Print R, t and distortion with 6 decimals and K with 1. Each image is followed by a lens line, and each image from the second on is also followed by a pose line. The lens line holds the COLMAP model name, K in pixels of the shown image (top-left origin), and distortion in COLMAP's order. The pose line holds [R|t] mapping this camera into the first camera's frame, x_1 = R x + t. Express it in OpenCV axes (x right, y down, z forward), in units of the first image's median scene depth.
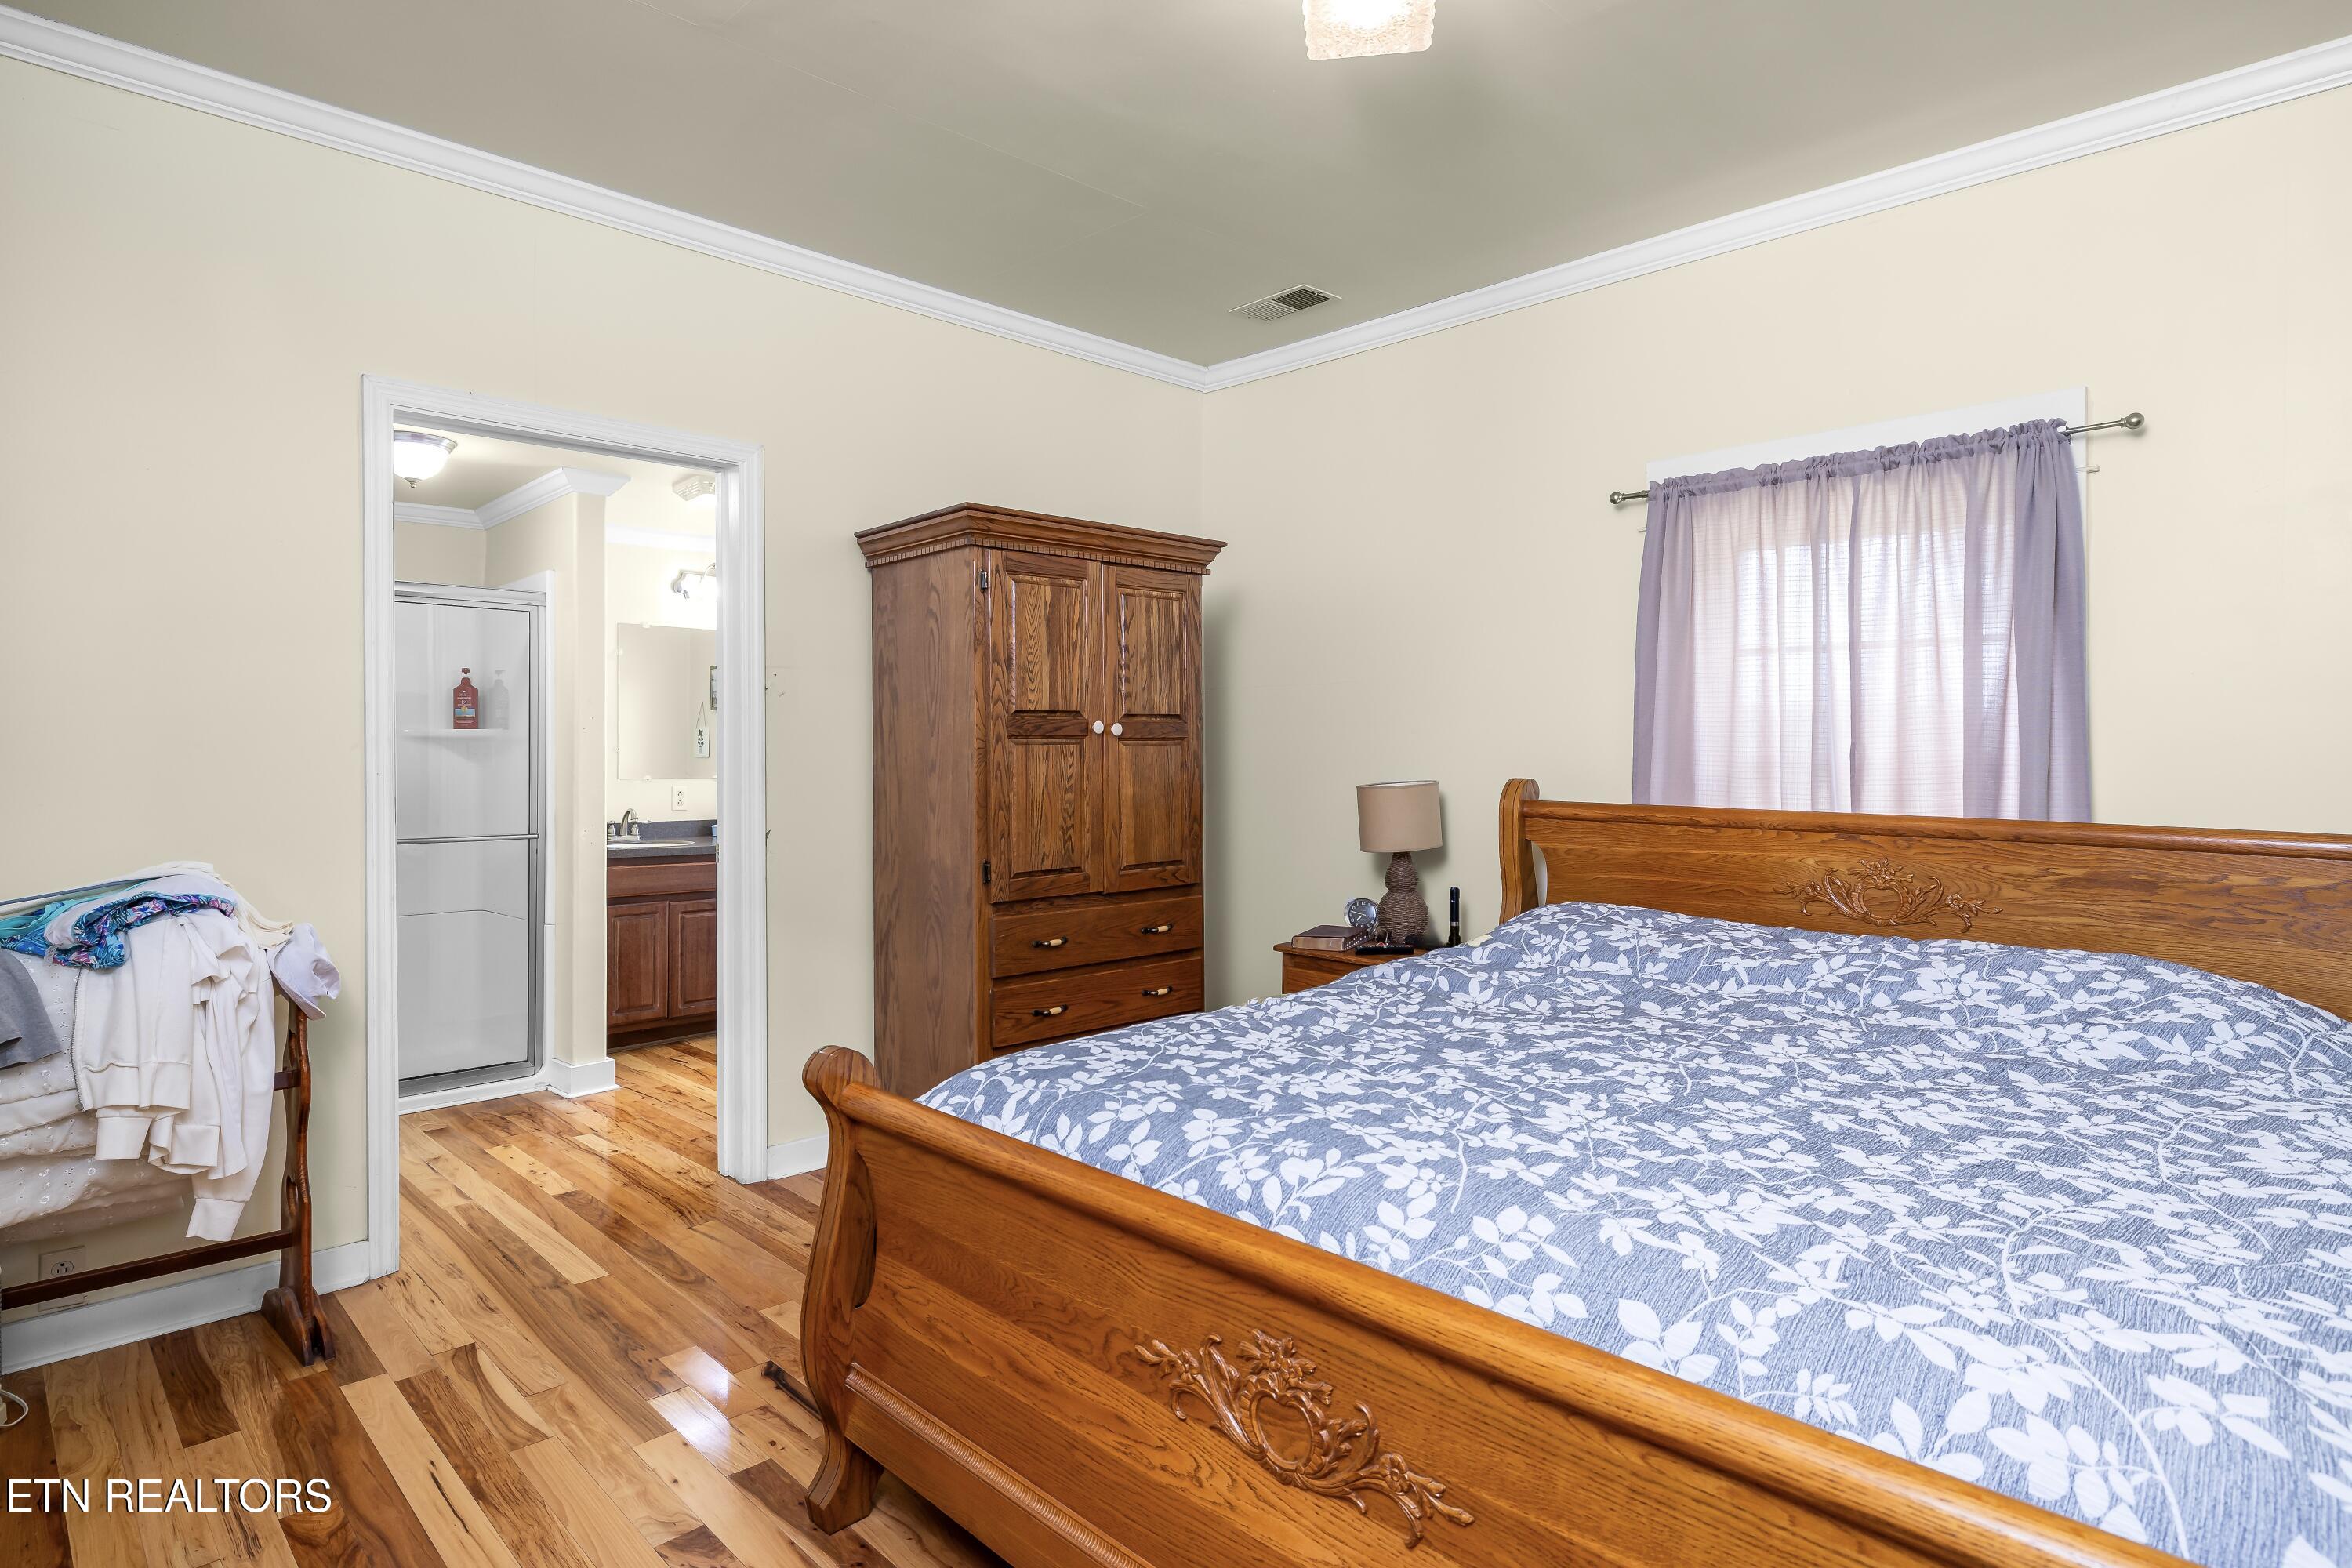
lens RADIAL K [[1241.1, 0, 1181.5], [0, 1241.1, 748.5], [0, 0, 1]] dist [-0.002119, -0.000064]
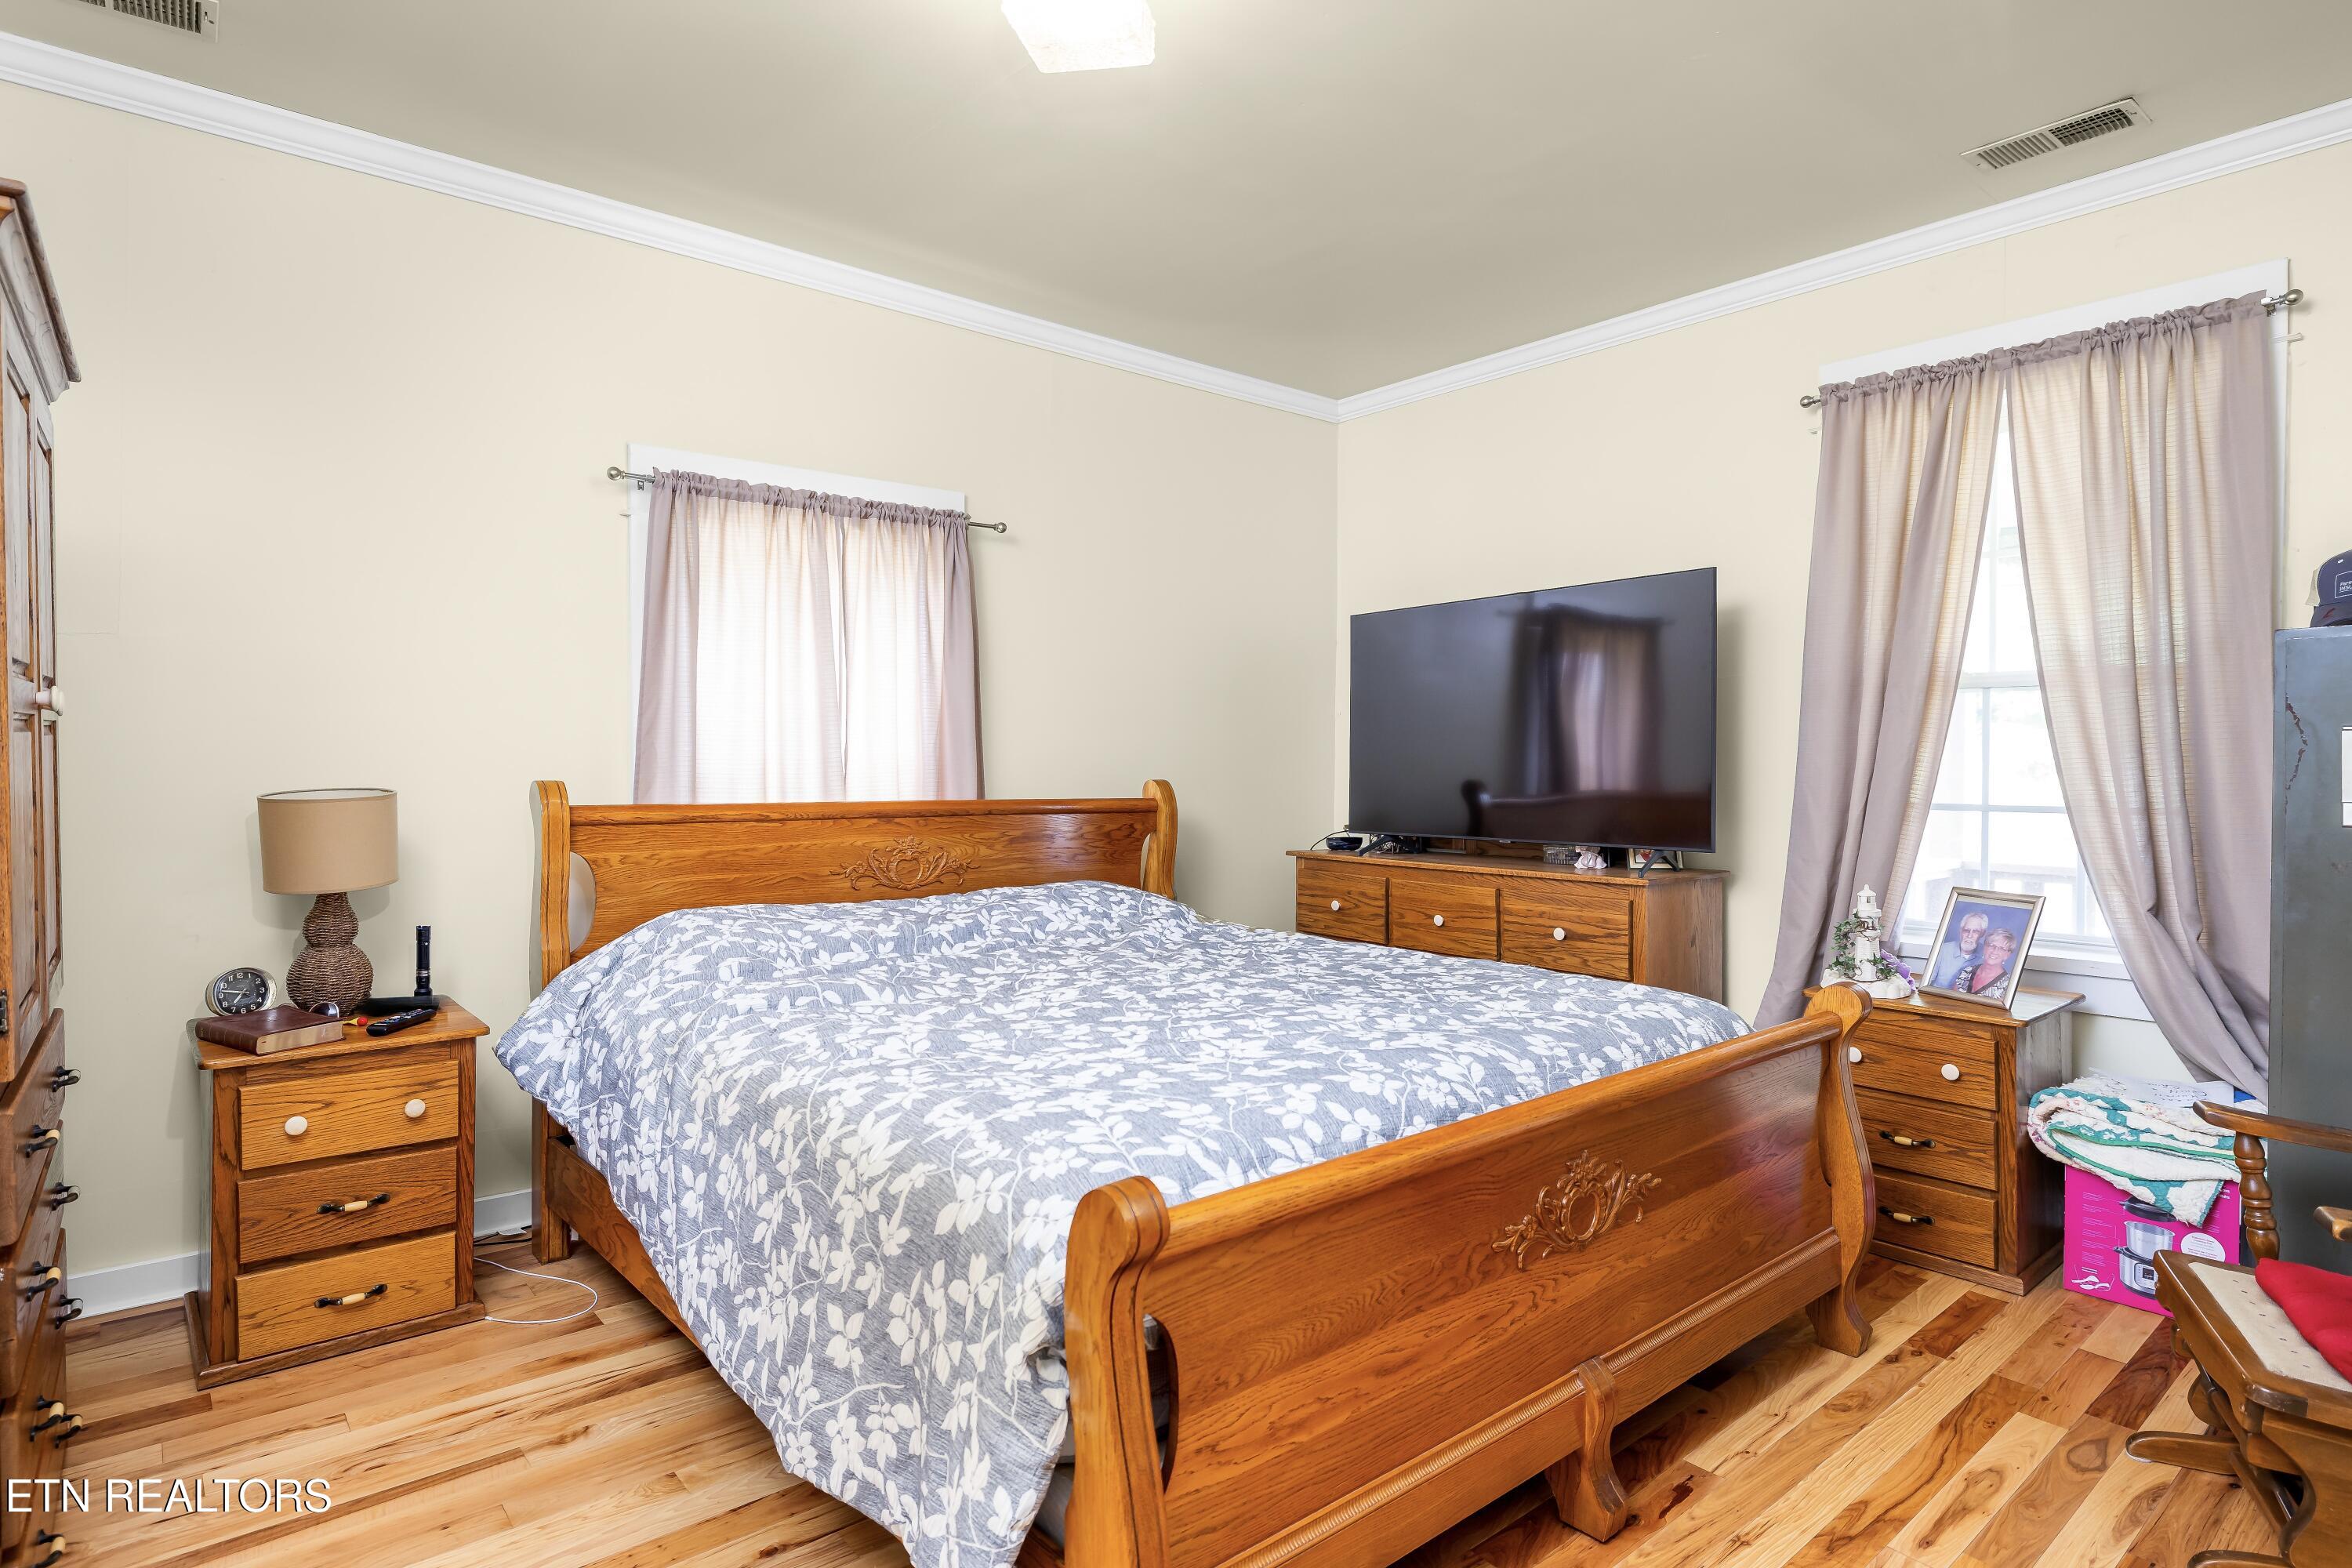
lens RADIAL K [[1241.1, 0, 1181.5], [0, 1241.1, 748.5], [0, 0, 1]] dist [-0.002119, -0.000064]
pose [[0.093754, 0.001312, 0.995595, -0.654976], [-0.006221, 0.999980, -0.000732, 0.000318], [-0.995576, -0.006125, 0.093760, 0.614834]]
